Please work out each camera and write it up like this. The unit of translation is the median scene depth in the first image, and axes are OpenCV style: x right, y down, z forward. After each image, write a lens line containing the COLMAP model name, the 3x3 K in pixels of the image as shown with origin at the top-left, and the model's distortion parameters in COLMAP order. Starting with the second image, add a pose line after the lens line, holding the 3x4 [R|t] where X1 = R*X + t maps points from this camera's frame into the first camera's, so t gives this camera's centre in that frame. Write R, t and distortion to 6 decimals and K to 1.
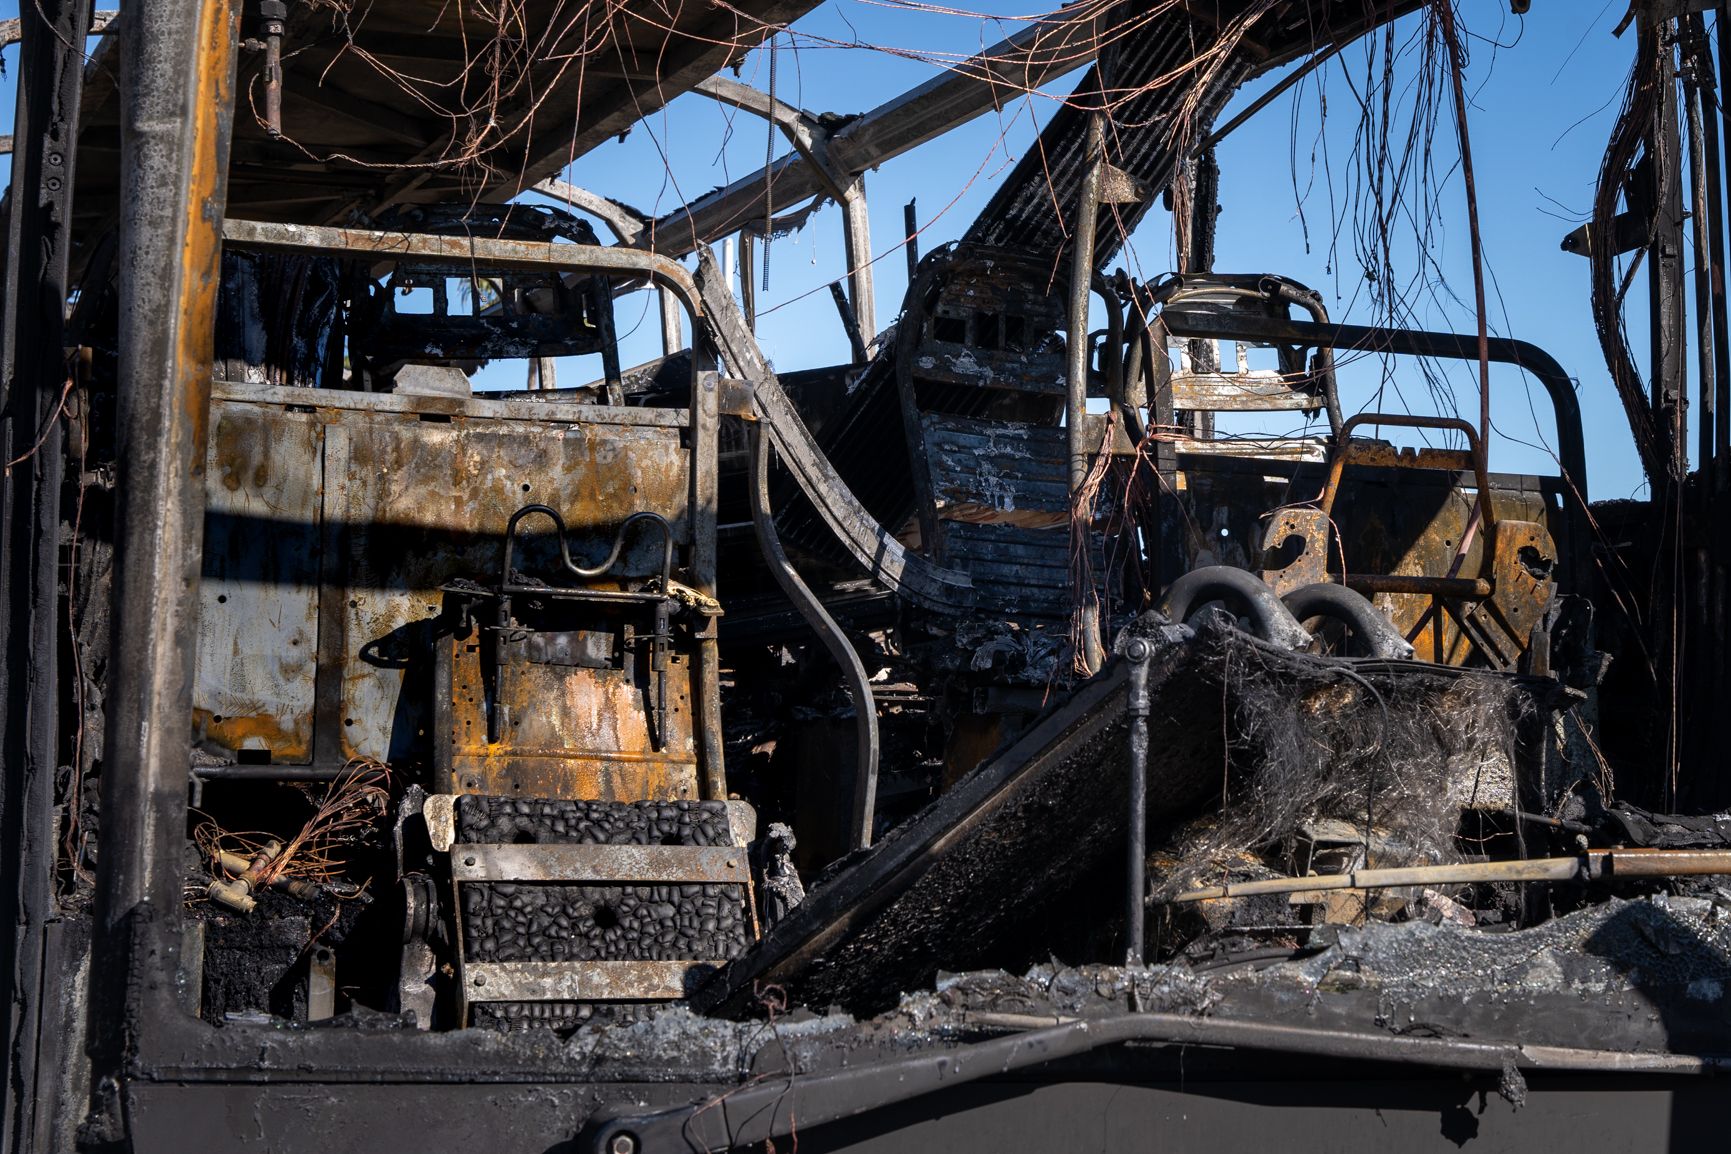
lens RADIAL K [[3170.2, 0, 1116.2], [0, 3170.2, 507.3], [0, 0, 1]] dist [0.011743, 0.248052]
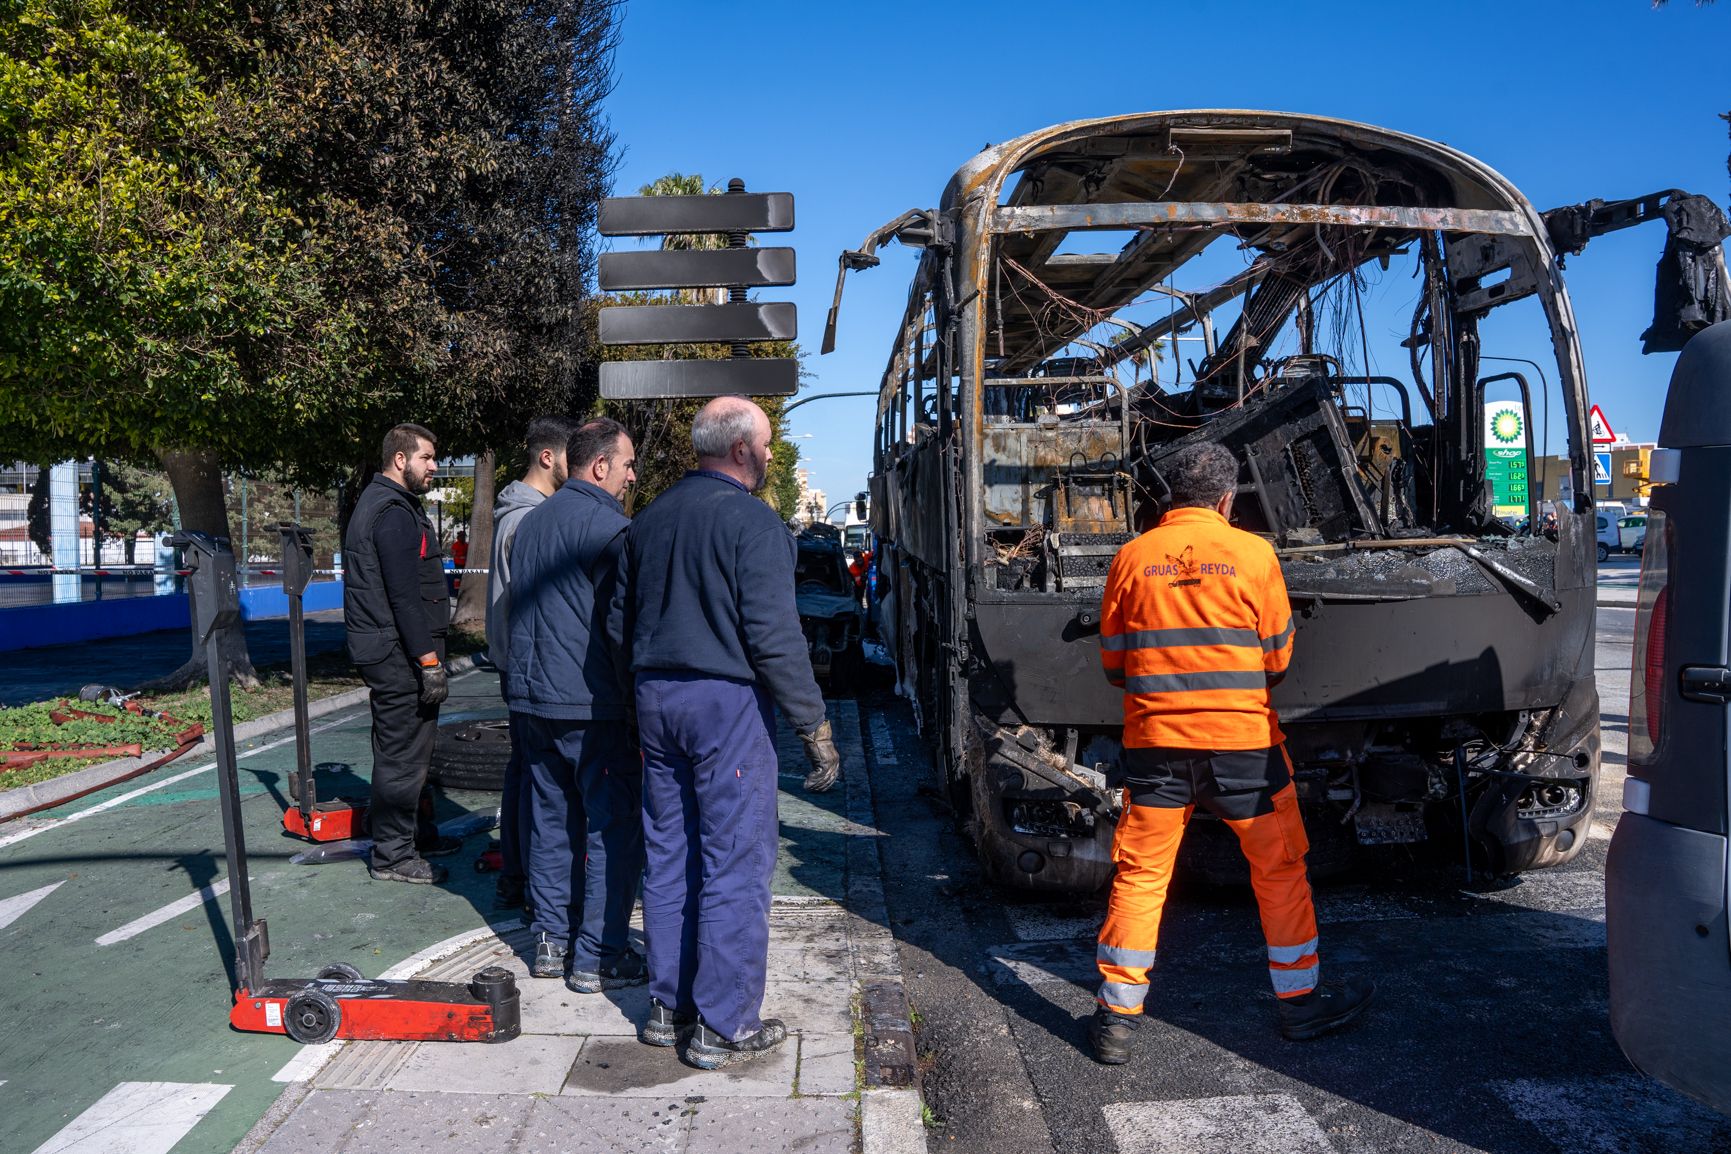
lens RADIAL K [[1248.5, 0, 830.2], [0, 1248.5, 577.8], [0, 0, 1]] dist [-0.171747, 0.109340]
pose [[0.907082, -0.018348, -0.420553, 0.154336], [0.075814, 0.989834, 0.120339, -0.050898], [0.414069, -0.141041, 0.899252, -0.411472]]
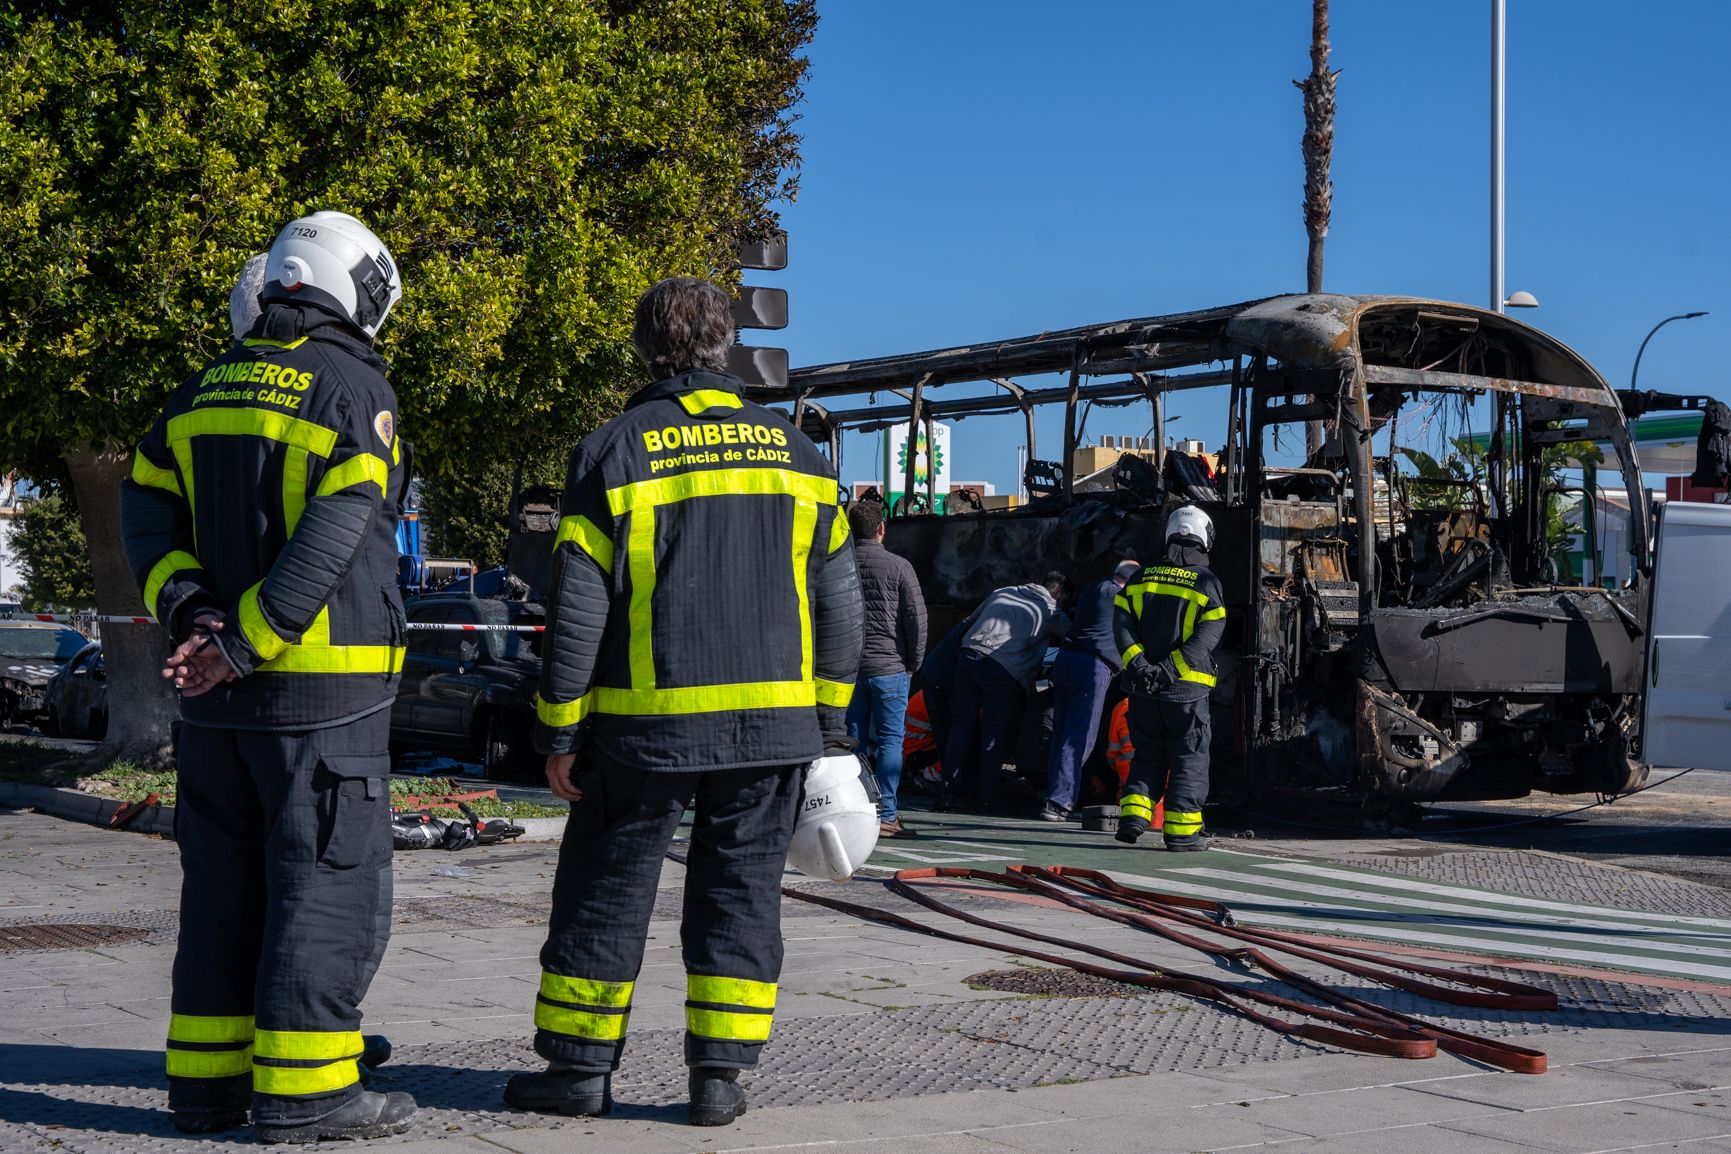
lens RADIAL K [[2591.3, 0, 867.7], [0, 2591.3, 598.3], [0, 0, 1]] dist [0.044001, 0.098469]
pose [[0.989311, 0.002541, 0.145801, -1.522783], [-0.012872, 0.997467, 0.069957, -0.164617], [-0.145254, -0.071086, 0.986837, -3.037278]]
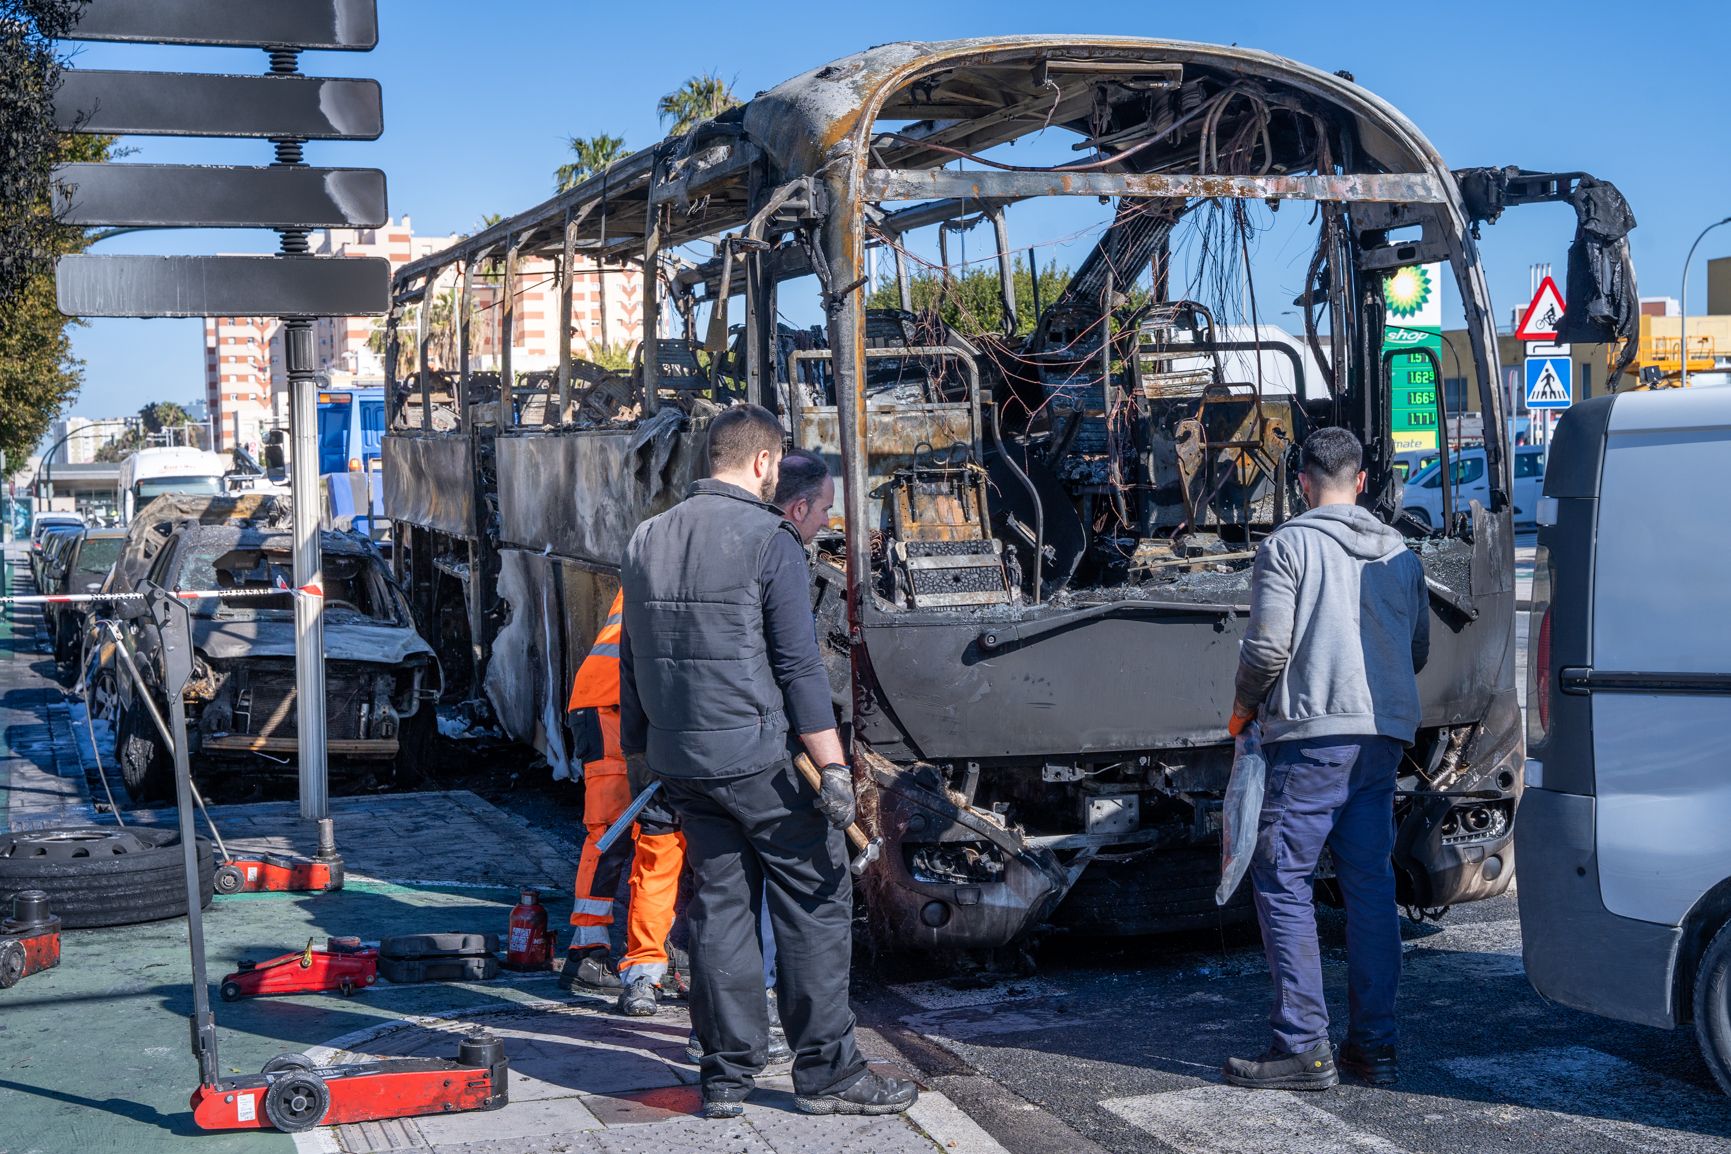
lens RADIAL K [[2591.3, 0, 867.7], [0, 2591.3, 598.3], [0, 0, 1]] dist [0.044001, 0.098469]
pose [[0.991636, -0.042295, -0.121939, 0.055436], [0.059532, 0.988164, 0.141382, -0.204648], [0.114516, -0.147458, 0.982416, -1.424438]]
